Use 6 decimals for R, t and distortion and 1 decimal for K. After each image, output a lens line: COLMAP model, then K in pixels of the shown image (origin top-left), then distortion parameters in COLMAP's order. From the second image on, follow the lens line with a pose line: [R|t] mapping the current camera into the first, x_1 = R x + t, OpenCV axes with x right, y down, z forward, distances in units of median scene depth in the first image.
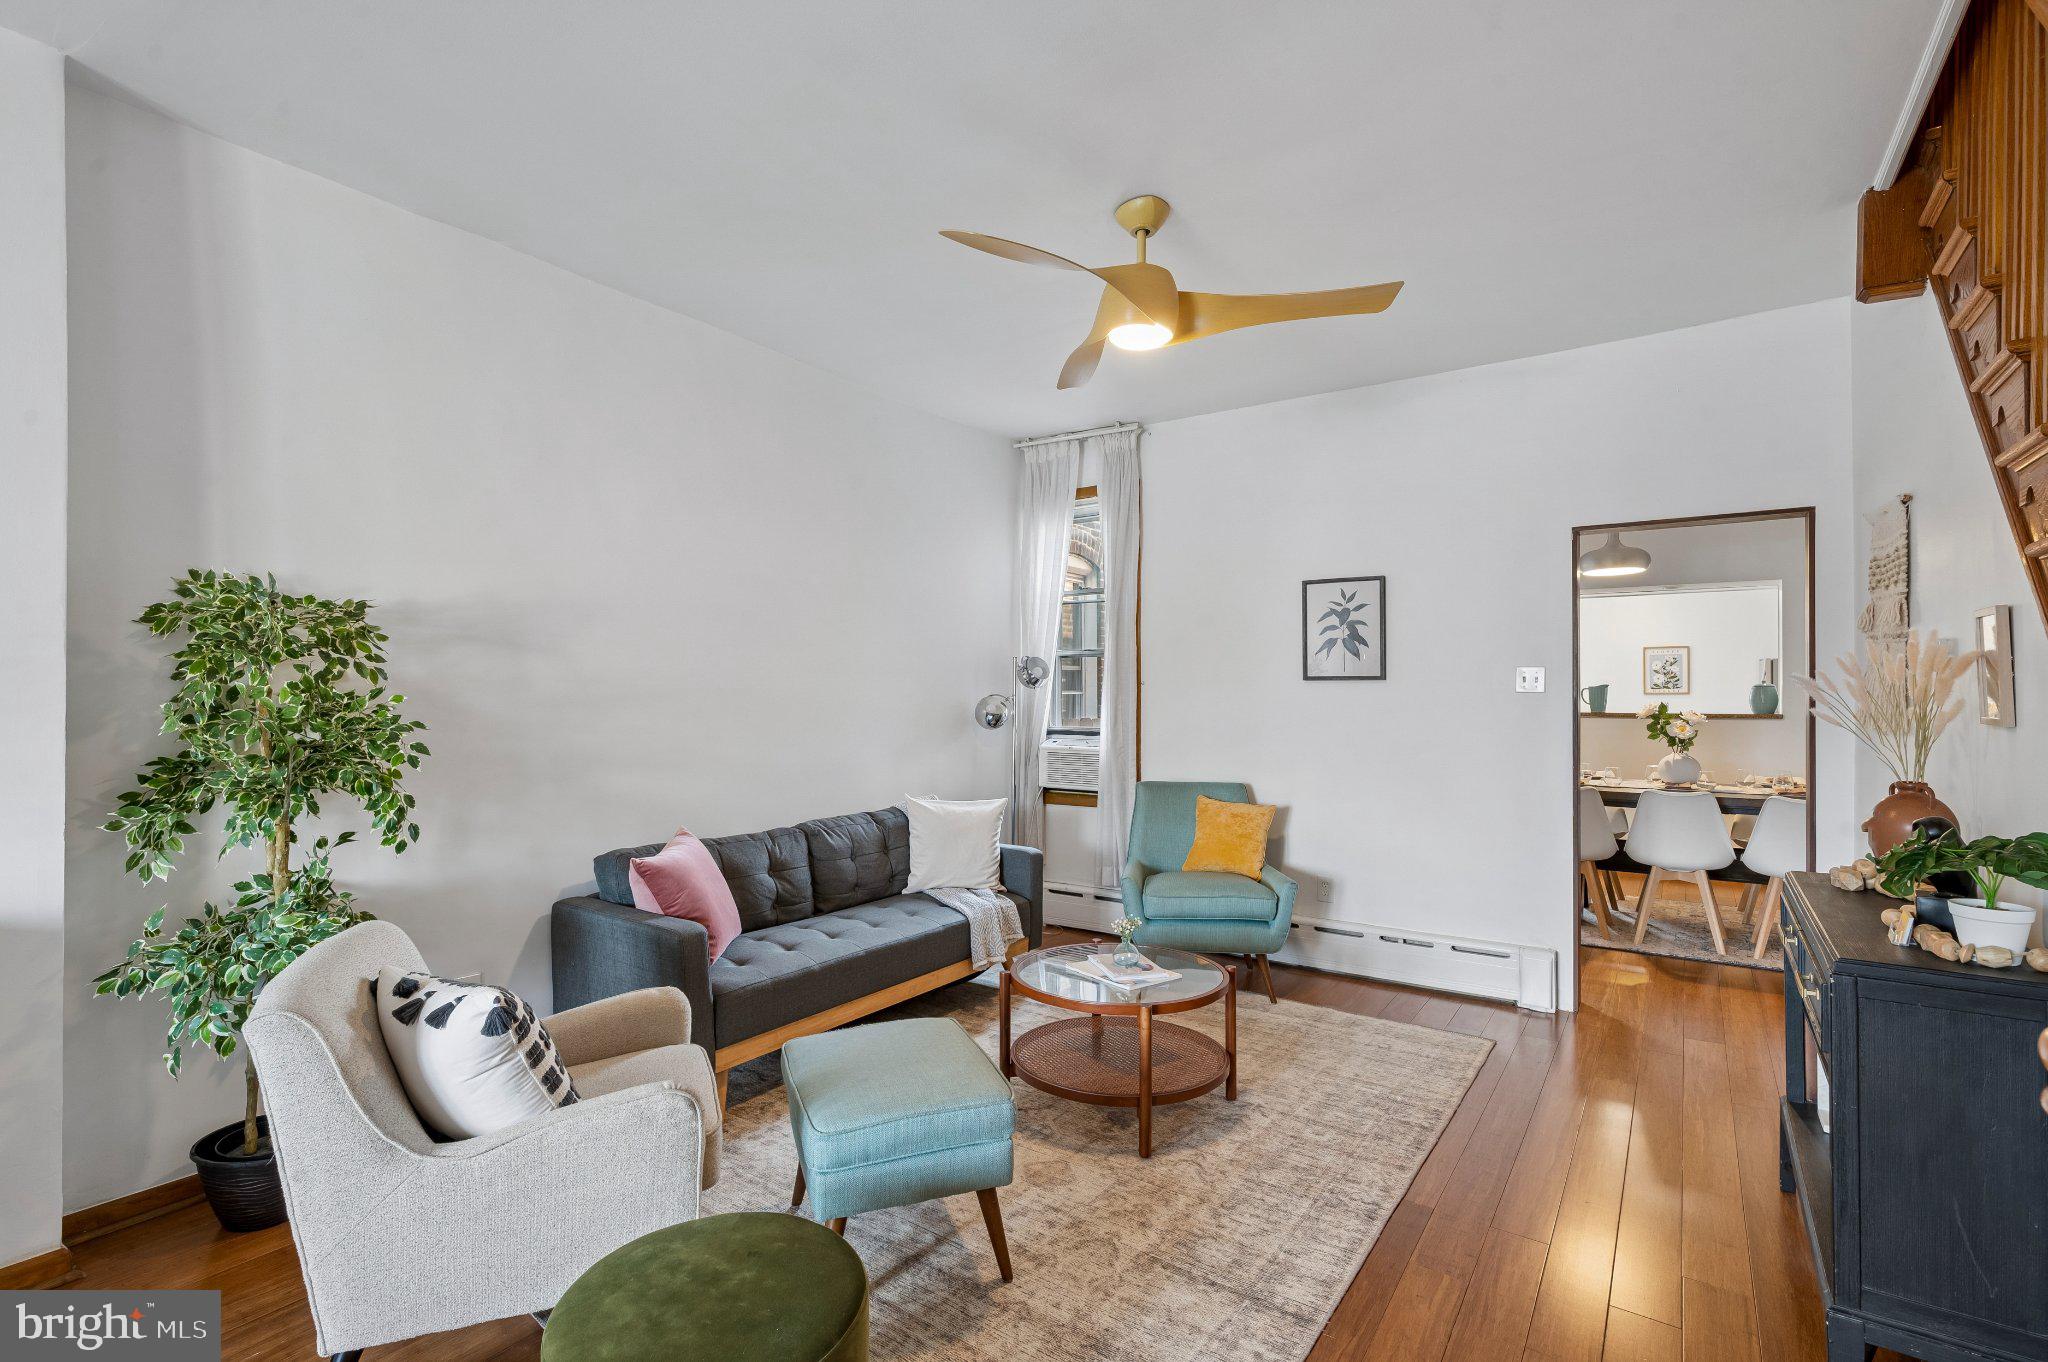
lens RADIAL K [[982.7, 0, 989.1], [0, 982.7, 687.4], [0, 0, 1]] dist [-0.008211, -0.001370]
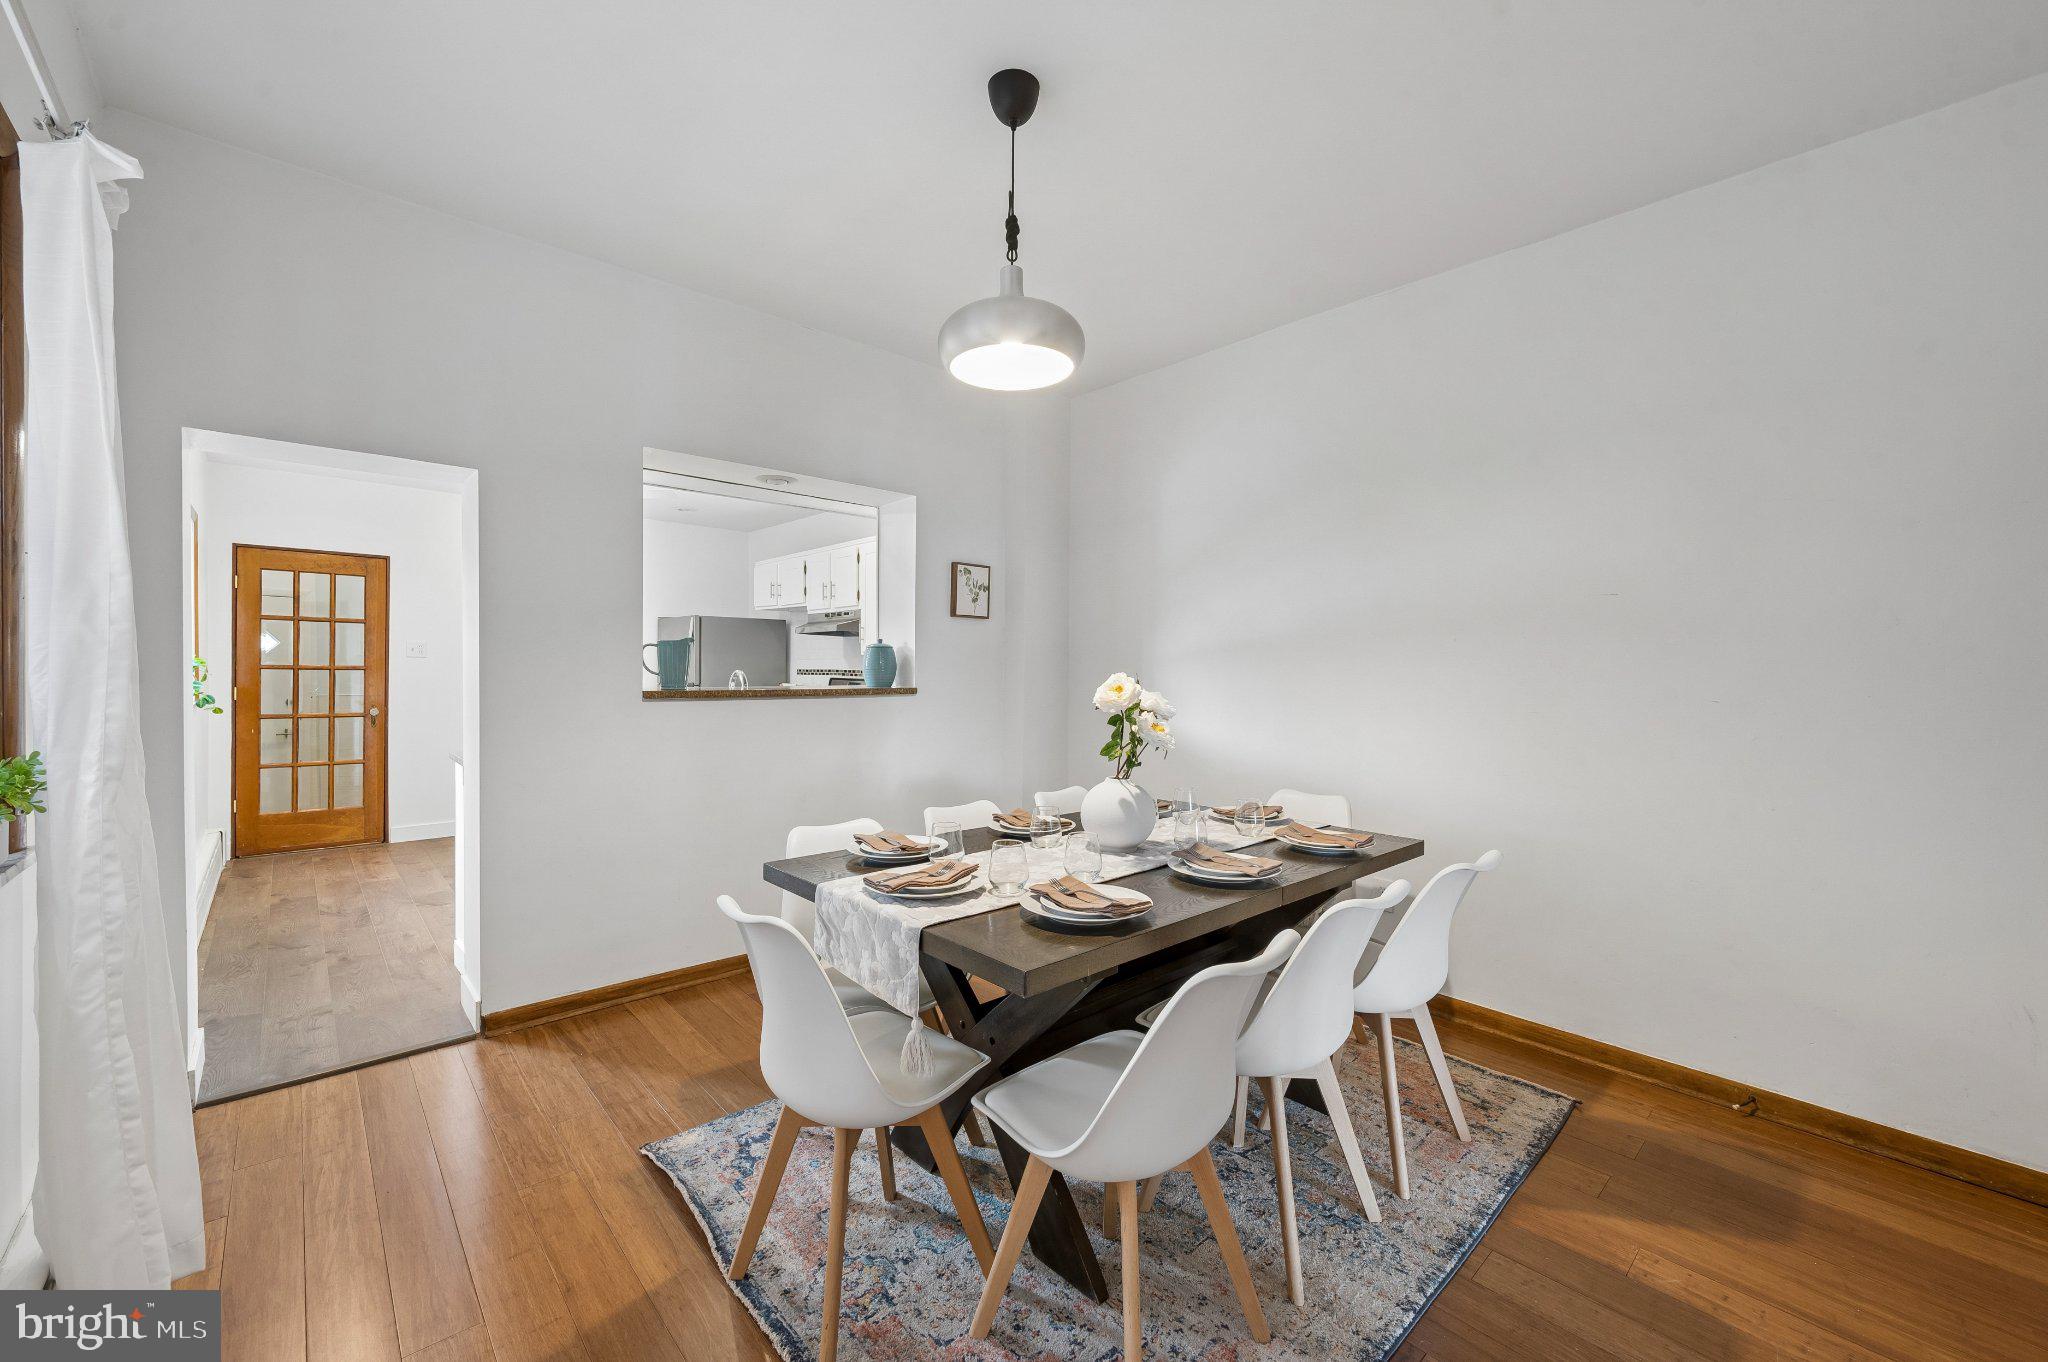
lens RADIAL K [[815.2, 0, 1029.6], [0, 815.2, 686.1], [0, 0, 1]] dist [0.002526, 0.000023]
pose [[0.221230, -0.026049, 0.974874, 0.335040], [-0.015626, 0.999420, 0.030250, 0.009230], [-0.975097, -0.021926, 0.220694, 1.037655]]
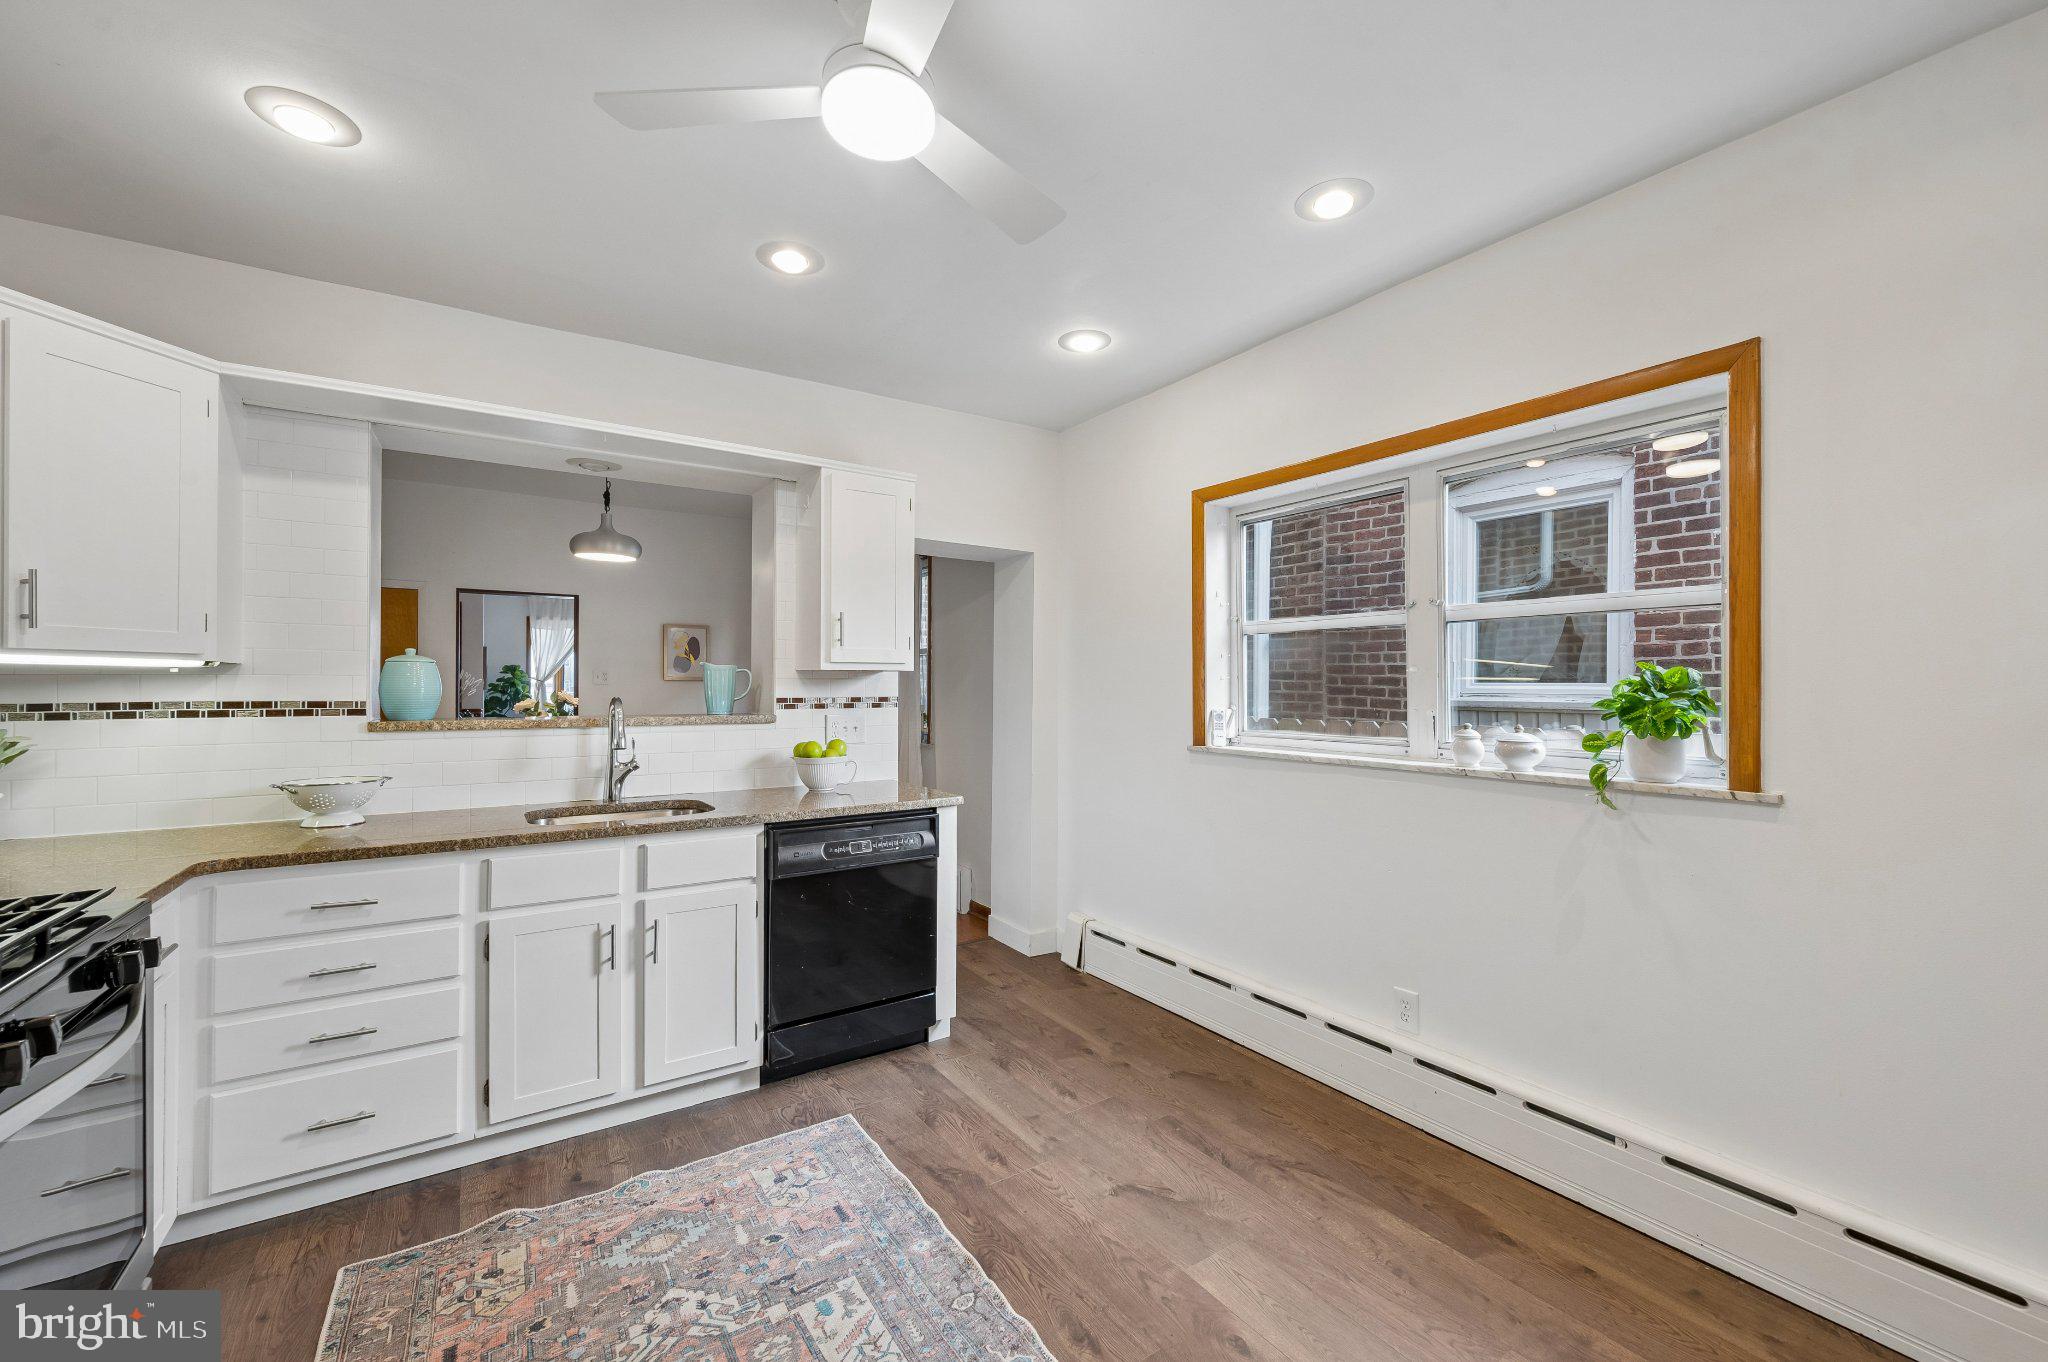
lens RADIAL K [[815.2, 0, 1022.5], [0, 815.2, 682.1], [0, 0, 1]] dist [0.002526, 0.000023]
pose [[-0.365488, -0.007370, -0.930787, 1.409965], [0.011226, 0.999861, -0.012325, 0.022593], [0.930748, -0.014954, -0.365355, 1.914404]]
